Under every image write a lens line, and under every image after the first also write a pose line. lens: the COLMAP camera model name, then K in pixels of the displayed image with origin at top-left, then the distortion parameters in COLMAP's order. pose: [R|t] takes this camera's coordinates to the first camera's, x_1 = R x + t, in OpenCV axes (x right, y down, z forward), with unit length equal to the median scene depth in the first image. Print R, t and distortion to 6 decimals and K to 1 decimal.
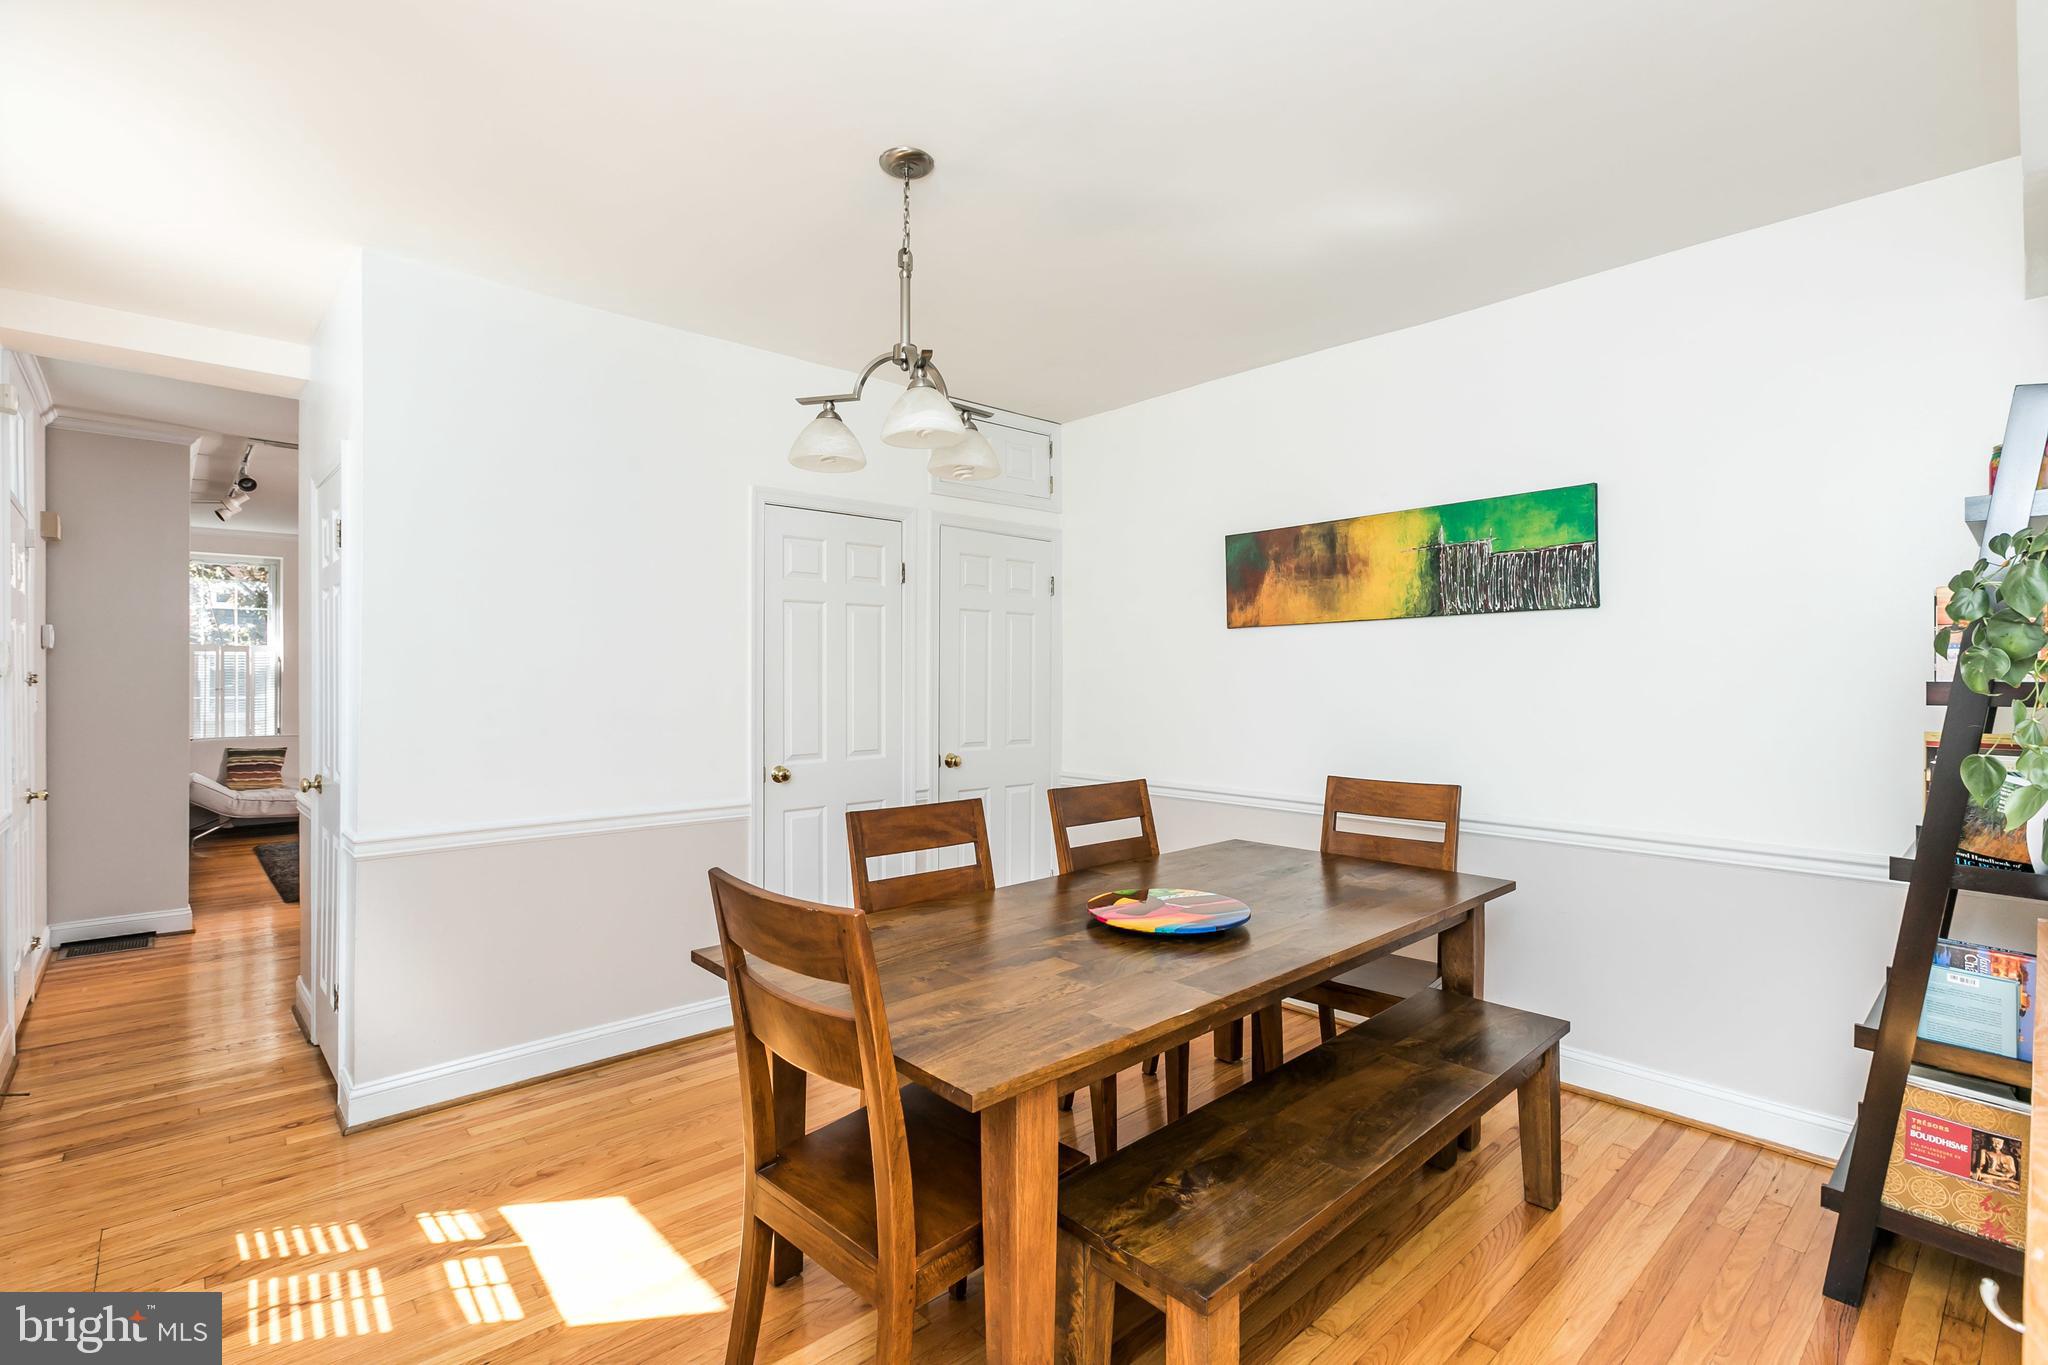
lens RADIAL K [[927.8, 0, 1026.7], [0, 927.8, 652.6], [0, 0, 1]] dist [-0.001418, 0.002254]
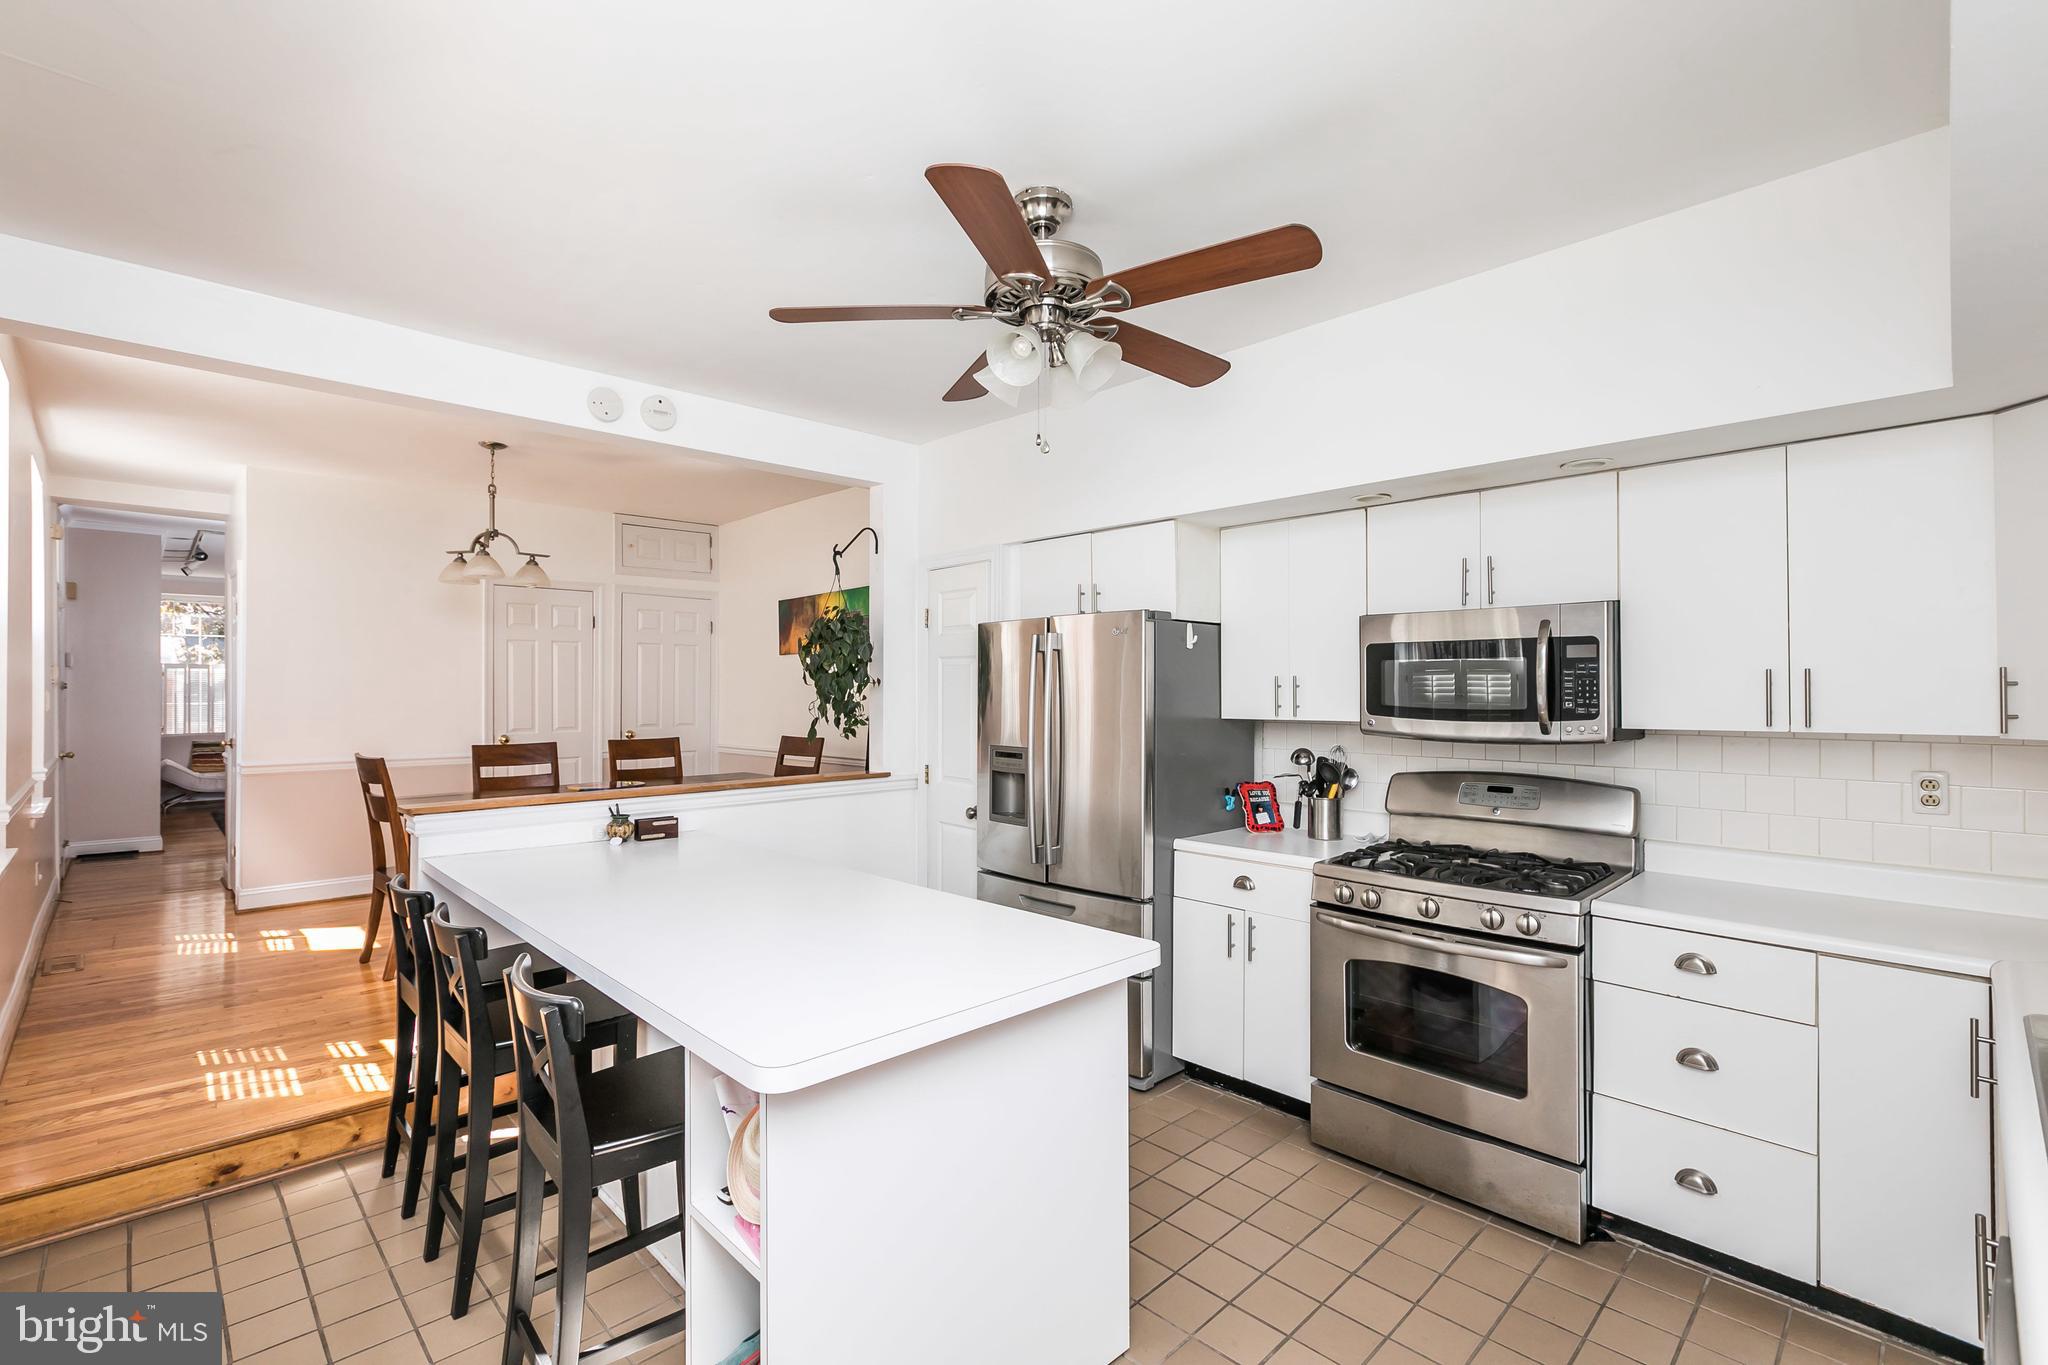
lens RADIAL K [[927.8, 0, 1052.0], [0, 927.8, 660.4], [0, 0, 1]] dist [-0.001418, 0.002254]
pose [[0.999699, -0.004058, 0.024180, 0.570805], [0.004158, 0.999983, -0.004096, -0.005450], [-0.024163, 0.004195, 0.999699, -0.608506]]
